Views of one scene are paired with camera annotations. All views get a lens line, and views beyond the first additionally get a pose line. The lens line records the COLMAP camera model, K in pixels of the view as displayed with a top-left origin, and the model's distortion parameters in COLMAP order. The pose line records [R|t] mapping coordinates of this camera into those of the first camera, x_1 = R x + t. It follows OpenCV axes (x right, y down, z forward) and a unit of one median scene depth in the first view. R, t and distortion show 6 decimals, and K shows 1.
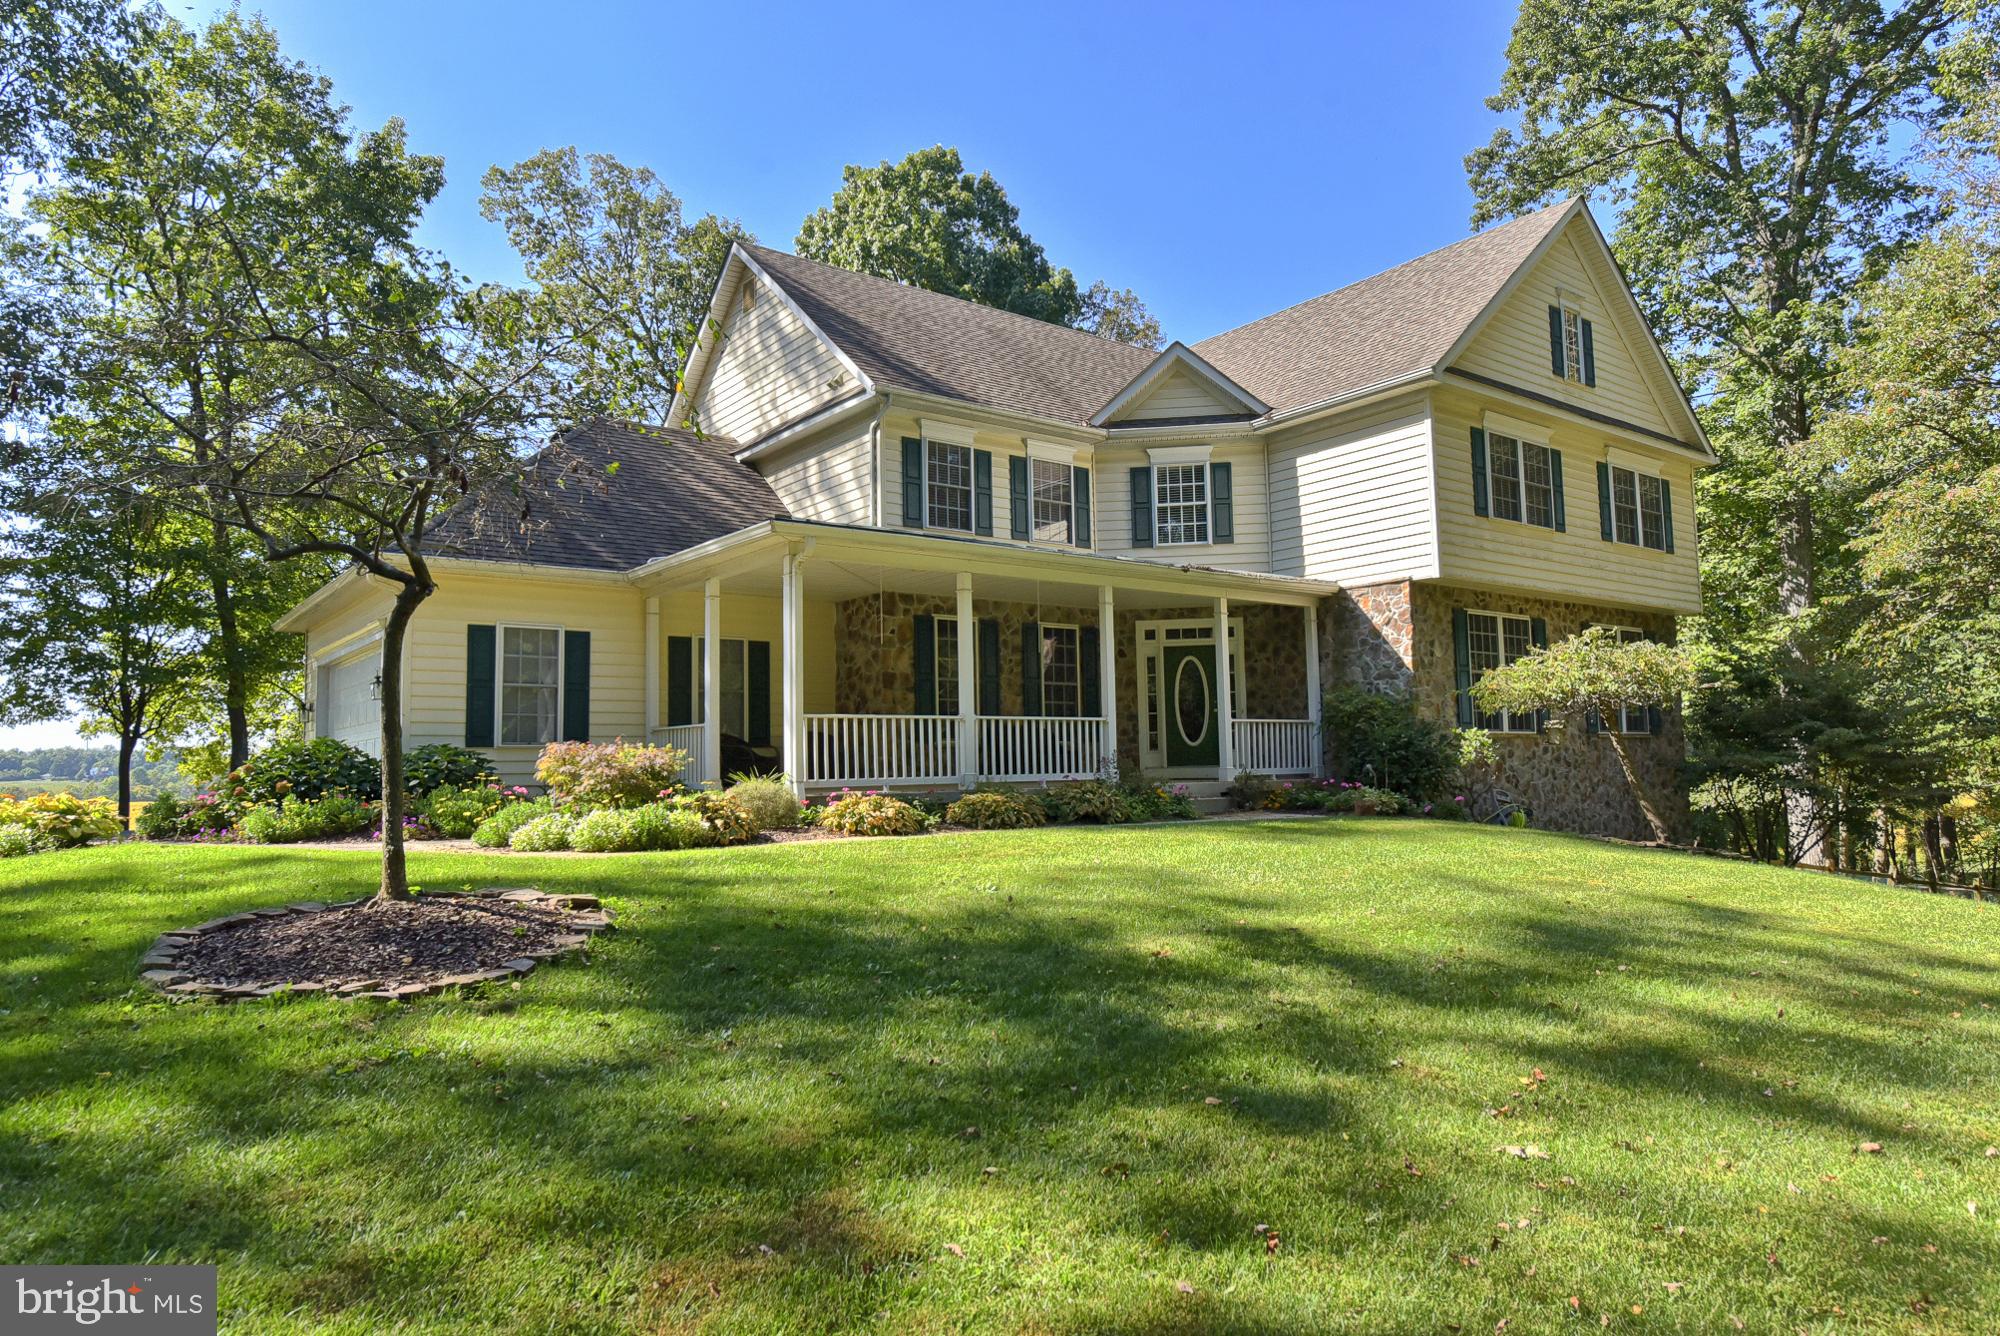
lens RADIAL K [[1261.1, 0, 1000.0], [0, 1261.1, 668.0], [0, 0, 1]] dist [-0.000192, -0.001336]
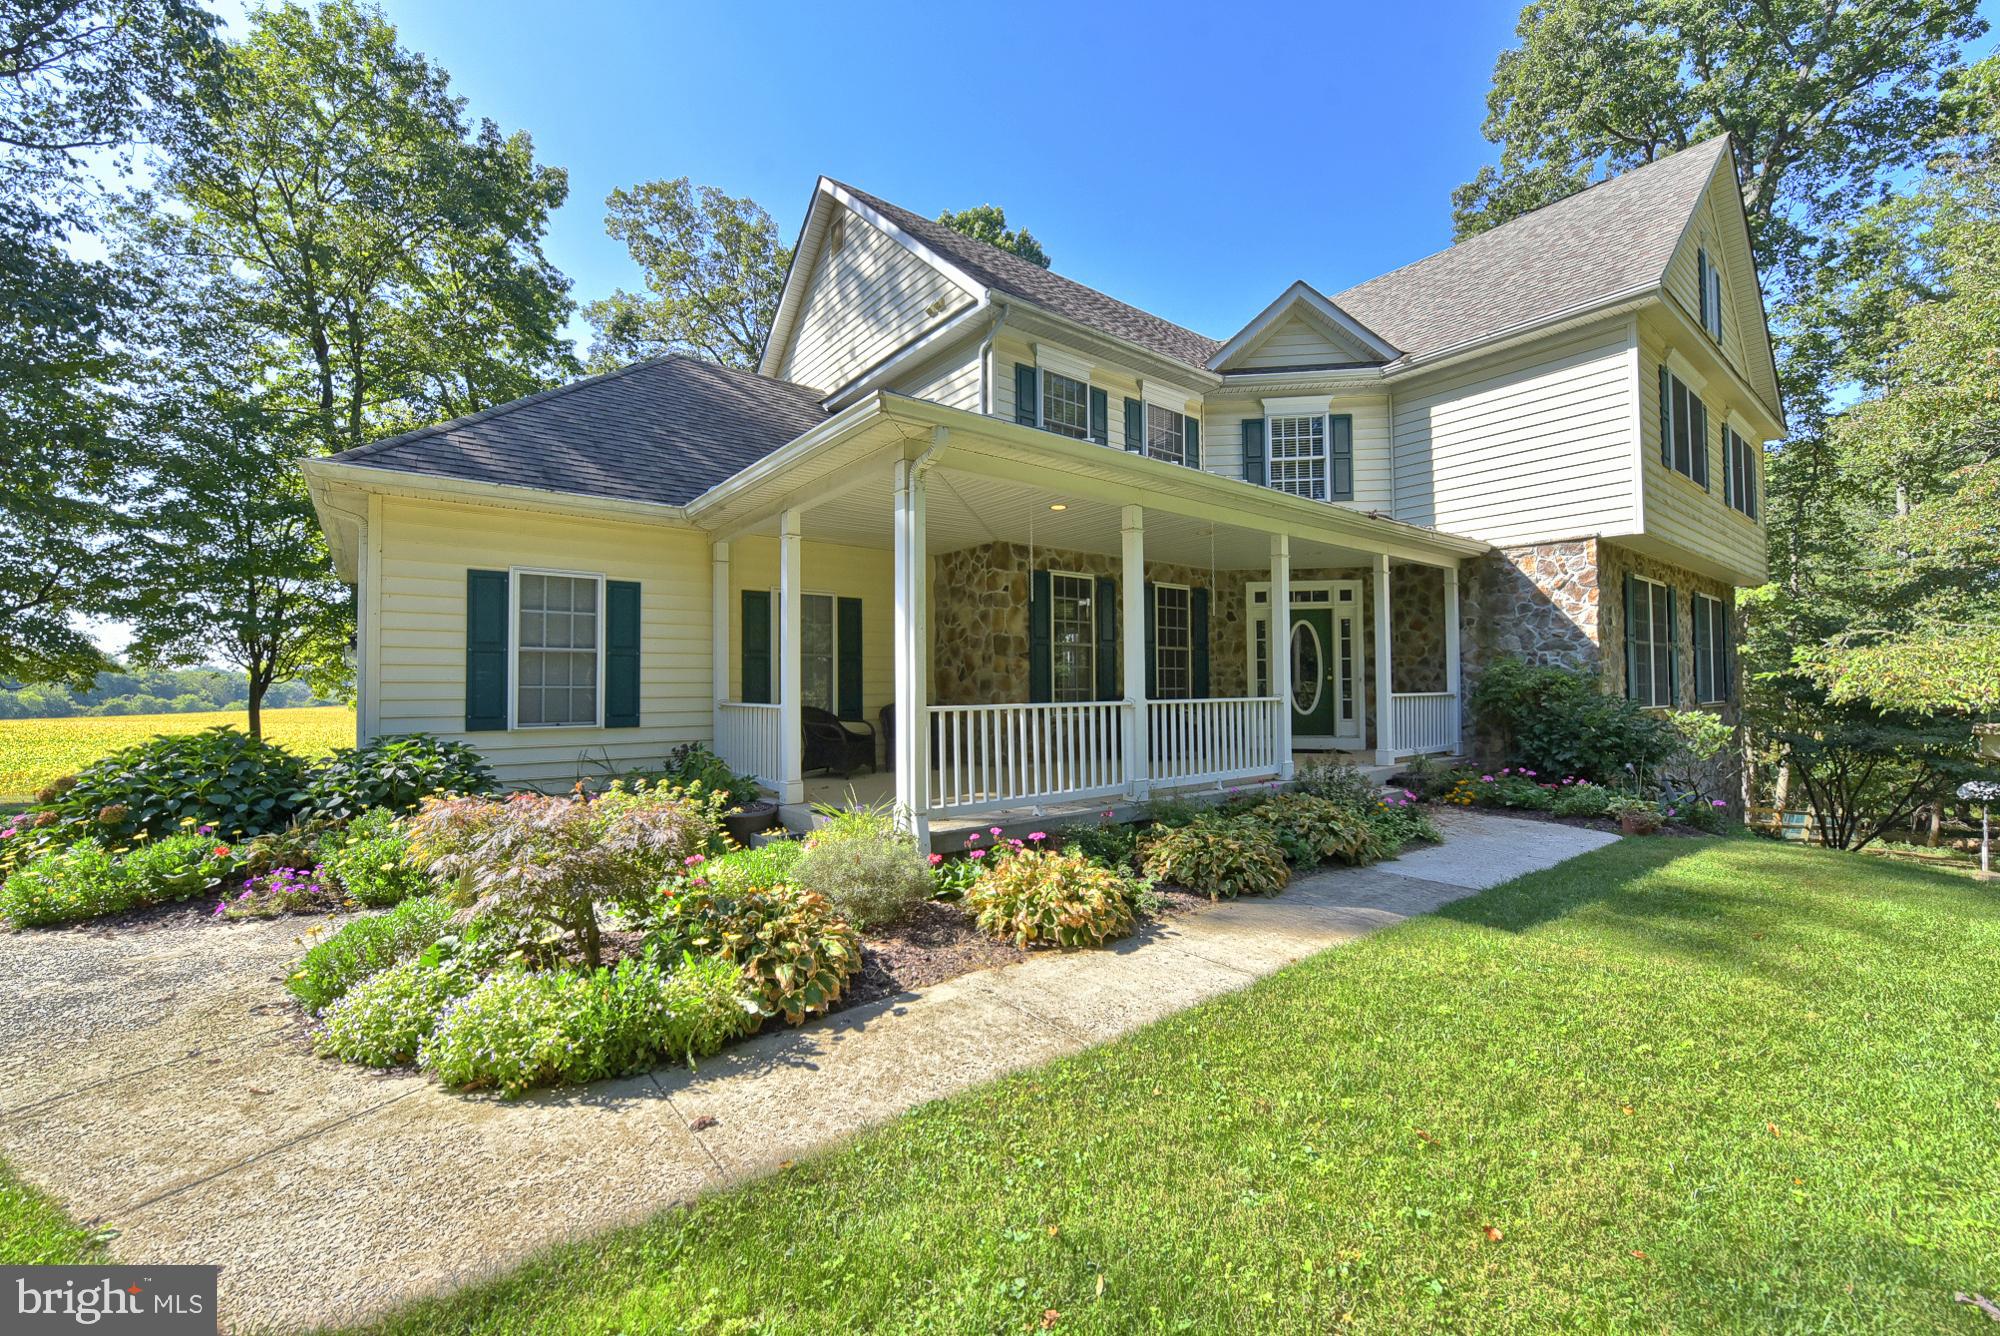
lens RADIAL K [[796.7, 0, 1002.3], [0, 796.7, 673.5], [0, 0, 1]] dist [-0.005842, 0.000044]
pose [[0.999857, 0.012067, 0.011871, -0.083596], [-0.012814, 0.997801, 0.065028, -0.005600], [-0.011061, -0.065171, 0.997813, 0.406694]]
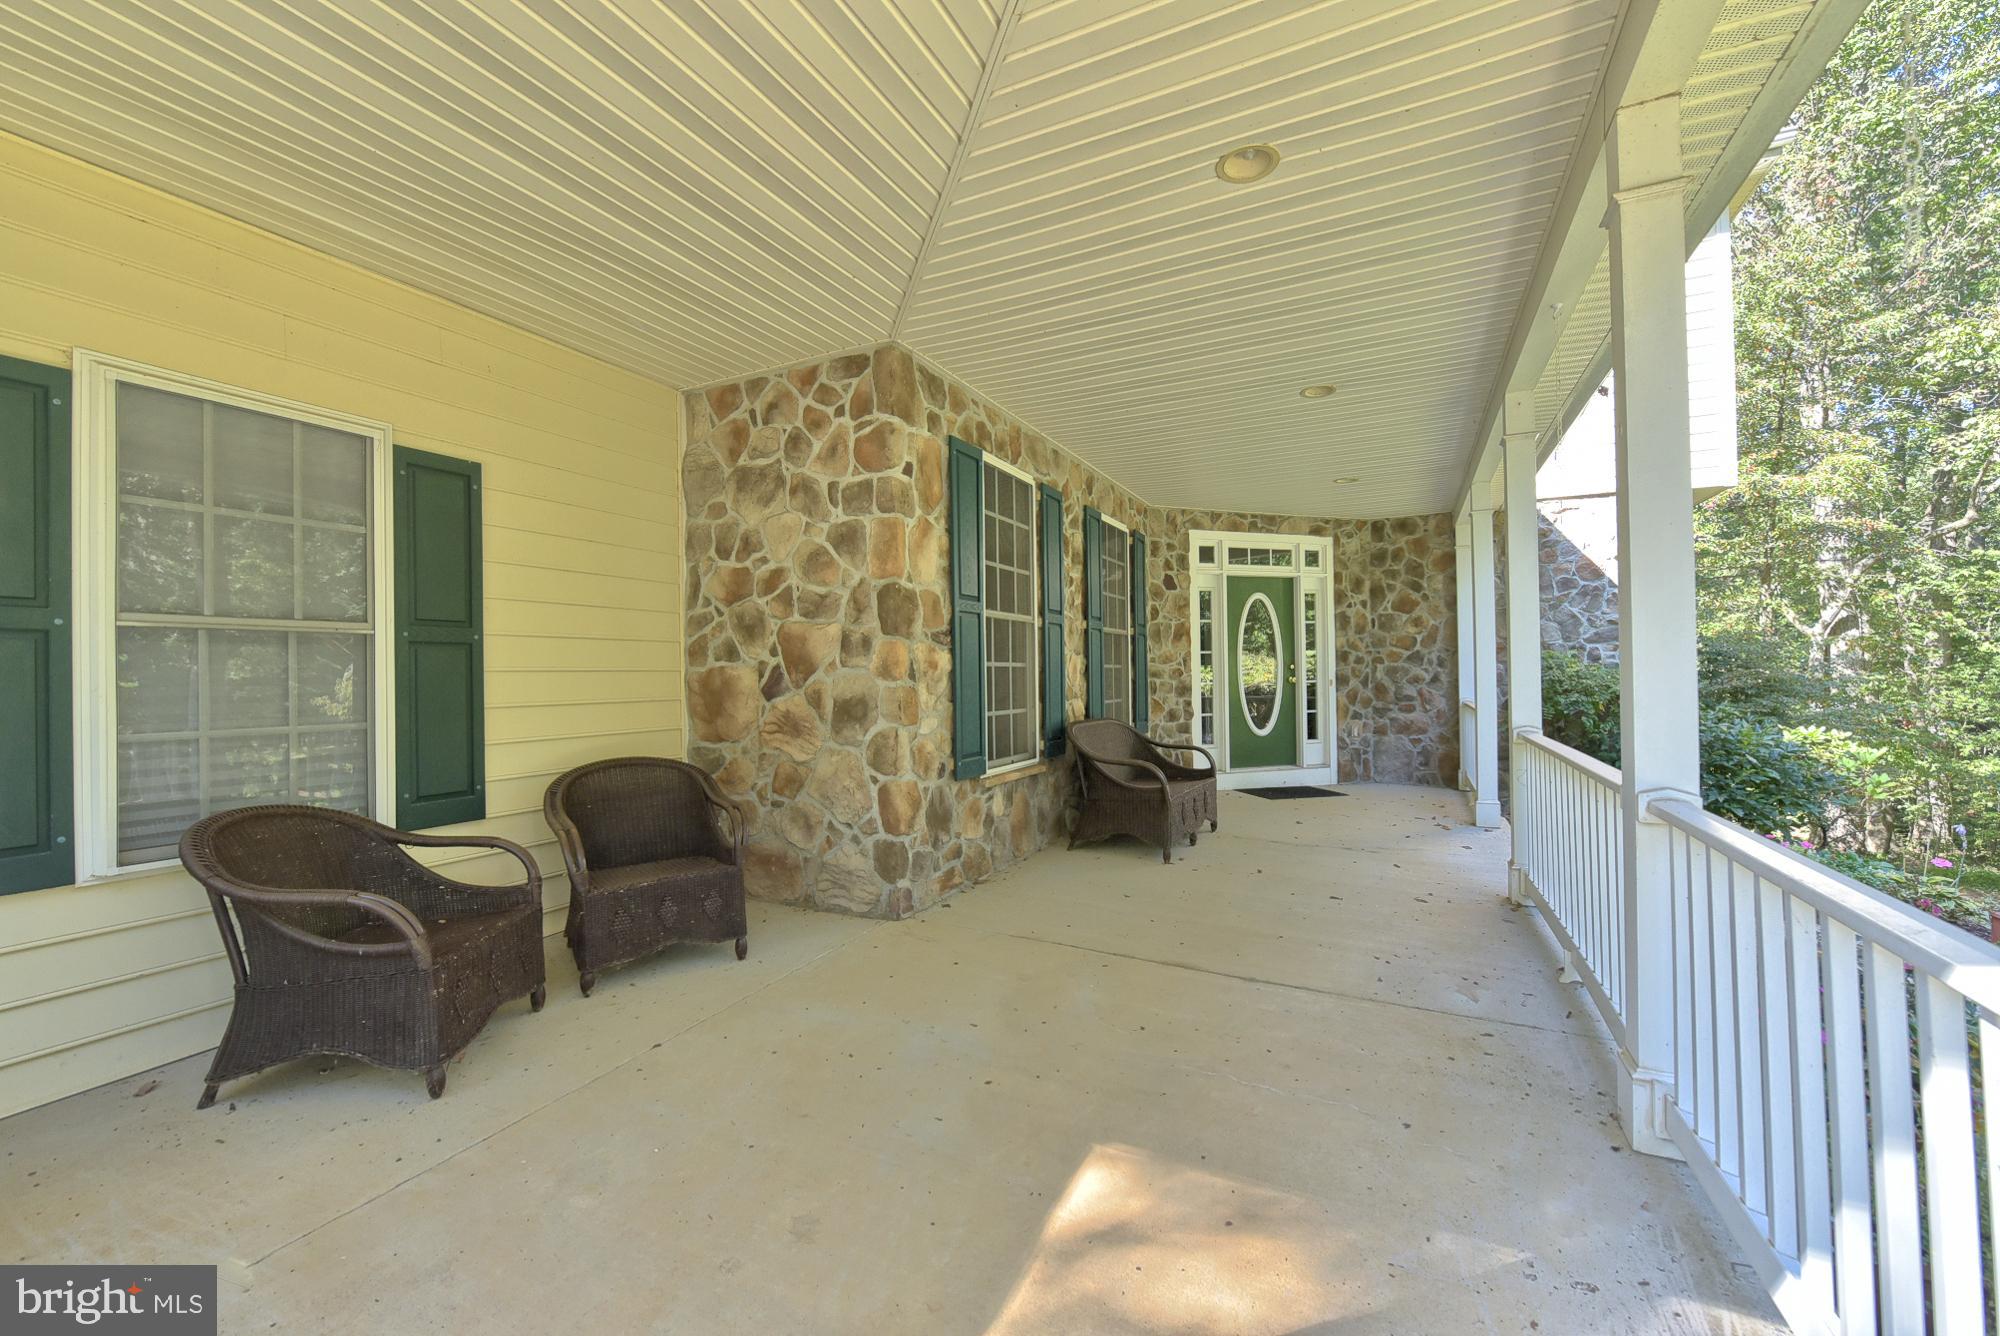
lens RADIAL K [[796.7, 0, 1002.3], [0, 796.7, 673.5], [0, 0, 1]] dist [-0.005842, 0.000044]
pose [[0.899561, 0.008981, 0.436702, -0.139829], [-0.041244, 0.997068, 0.064453, 0.010399], [-0.434843, -0.075991, 0.897294, 0.705521]]
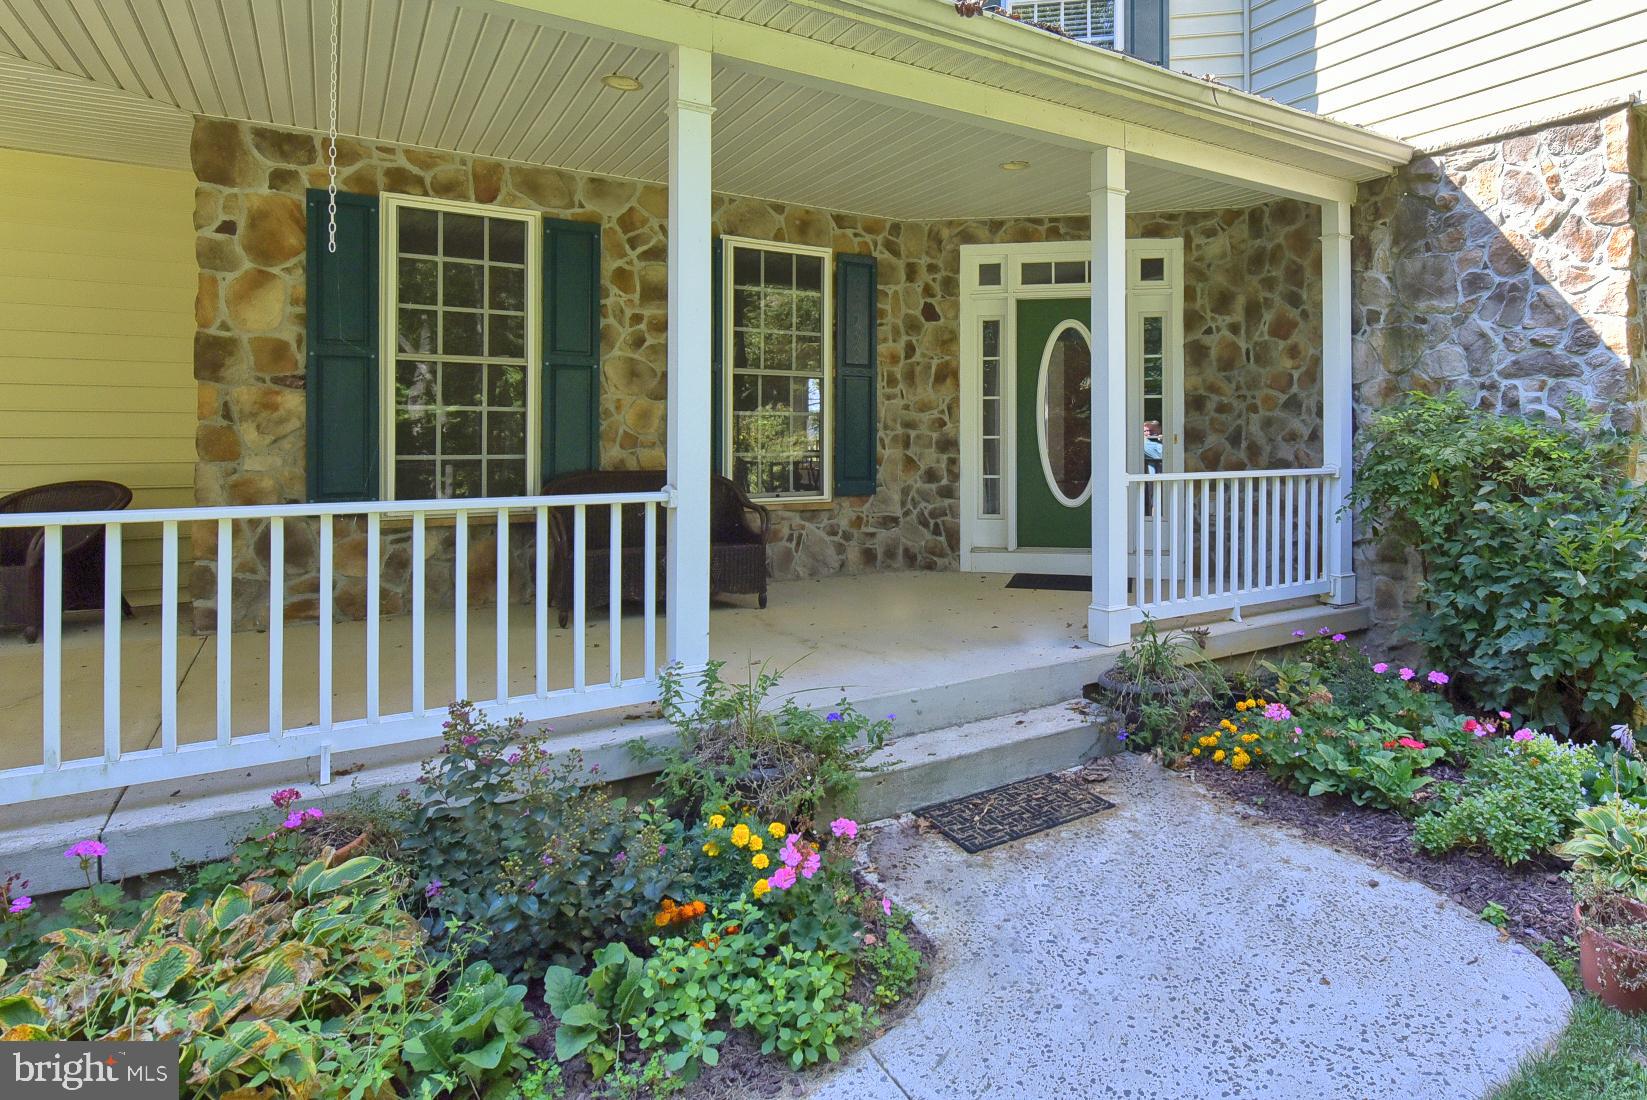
lens RADIAL K [[941.5, 0, 1002.5], [0, 941.5, 434.4], [0, 0, 1]] dist [-0.004481, -0.001609]
pose [[0.999223, 0.019829, -0.034055, 0.139806], [-0.017010, 0.996557, 0.081147, 0.005443], [0.035547, -0.080505, 0.996120, 0.647299]]
